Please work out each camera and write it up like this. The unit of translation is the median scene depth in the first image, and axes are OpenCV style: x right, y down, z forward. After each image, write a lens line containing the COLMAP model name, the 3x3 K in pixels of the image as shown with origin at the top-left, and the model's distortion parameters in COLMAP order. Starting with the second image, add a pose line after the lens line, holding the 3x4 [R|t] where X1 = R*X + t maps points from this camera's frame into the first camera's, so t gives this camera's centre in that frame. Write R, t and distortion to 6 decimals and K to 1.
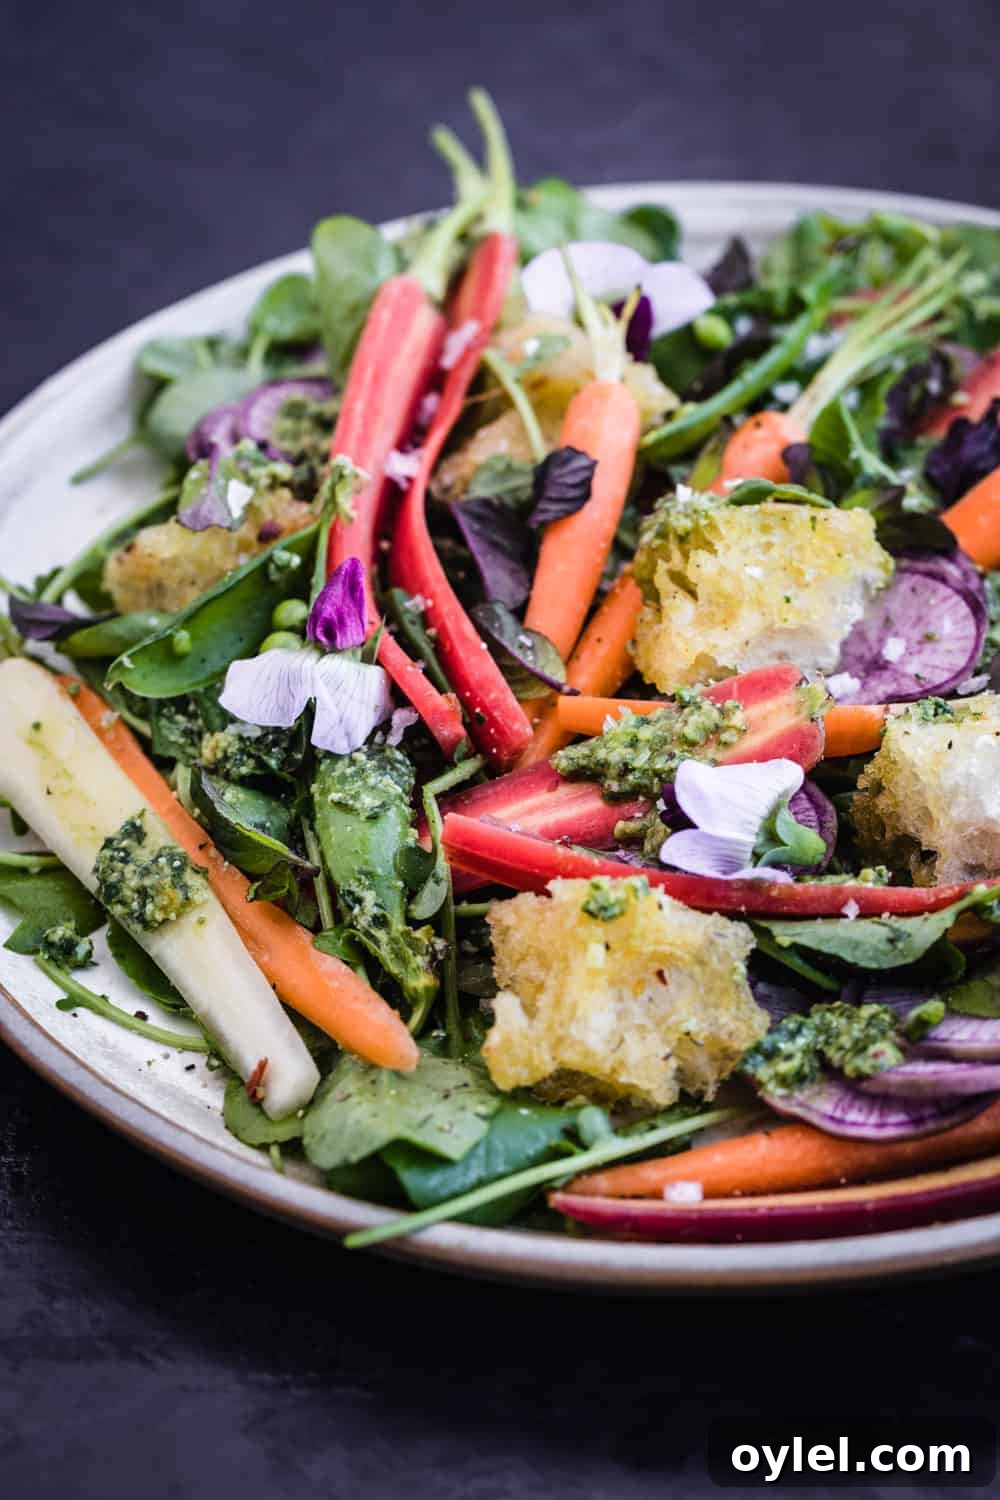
lens RADIAL K [[4929.0, 0, 539.0], [0, 4929.0, 656.5], [0, 0, 1]] dist [0.077329, 0.000000]
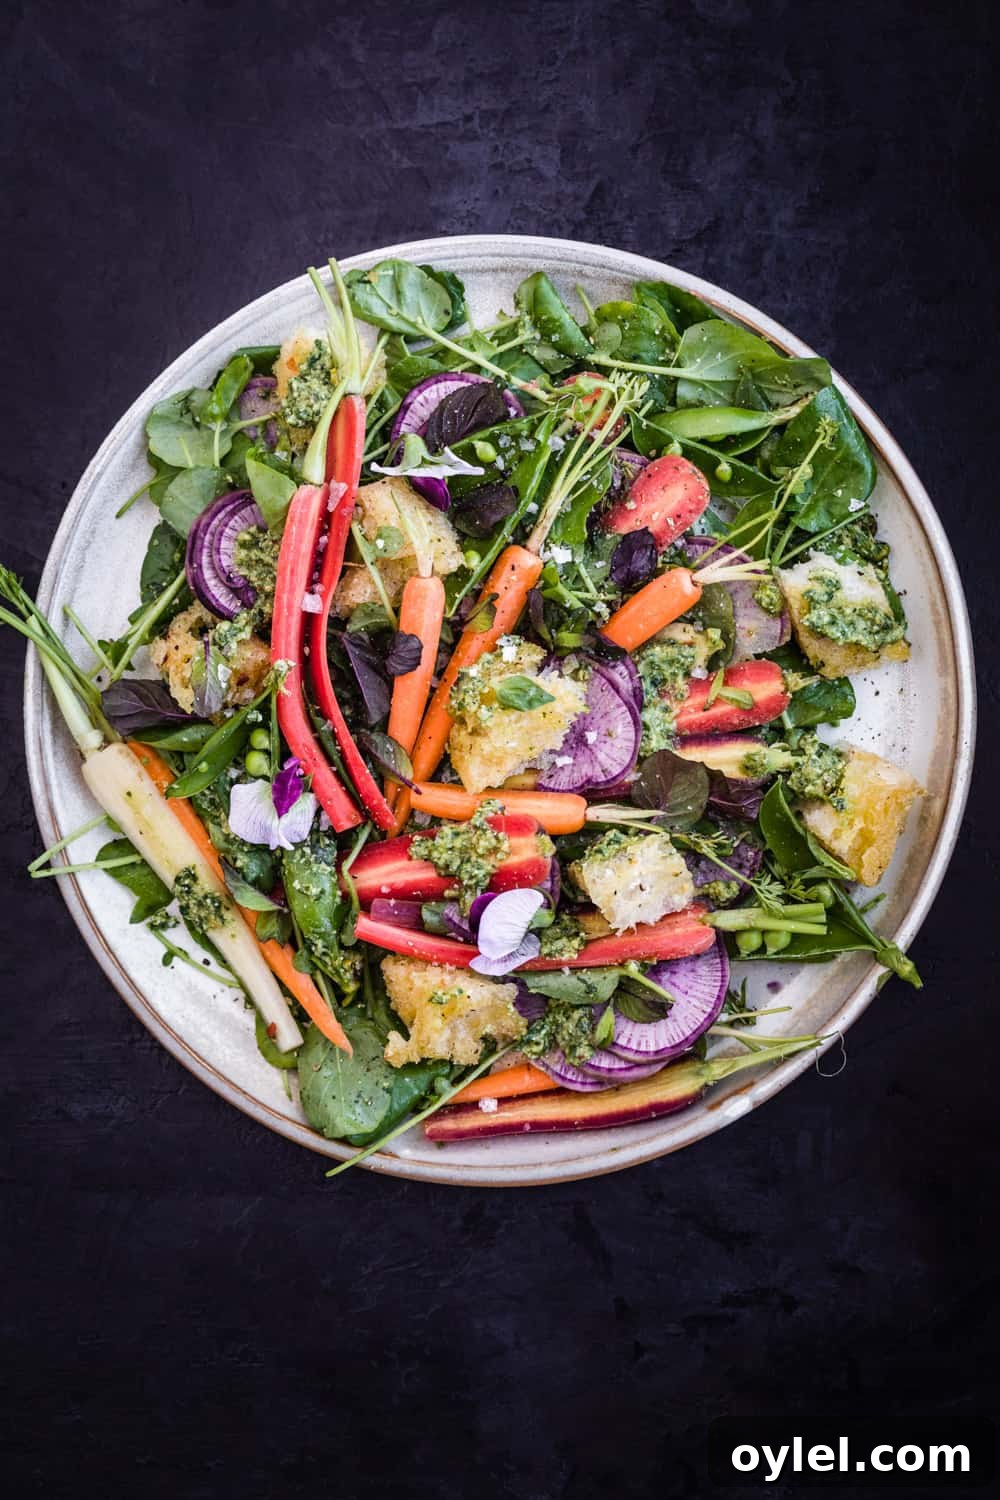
lens RADIAL K [[4929.0, 0, 496.4], [0, 4929.0, 766.6], [0, 0, 1]] dist [0.077329, 0.000000]
pose [[0.998385, -0.048746, -0.029182, 0.092613], [0.053788, 0.645619, 0.761763, -1.432985], [-0.018292, -0.762103, 0.647198, -0.195682]]
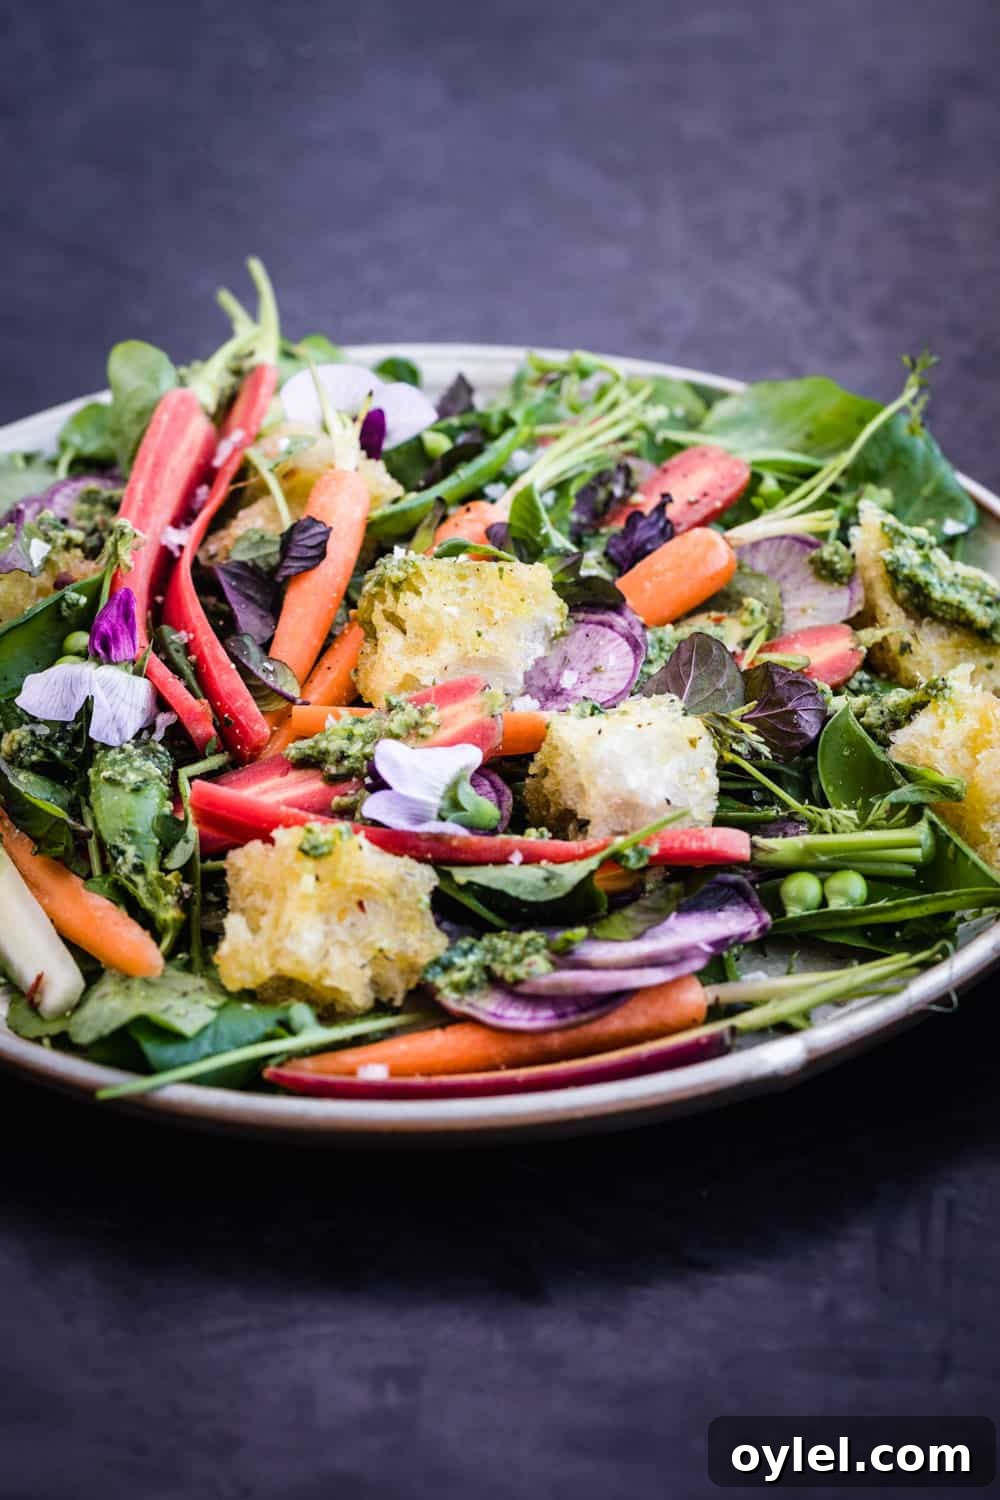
lens RADIAL K [[4929.0, 0, 501.2], [0, 4929.0, 746.0], [0, 0, 1]] dist [0.077329, 0.000000]
pose [[0.999859, 0.015074, 0.007340, 0.048005], [-0.014414, 0.996446, -0.082989, 0.121420], [-0.008565, 0.082871, 0.996523, -0.230743]]
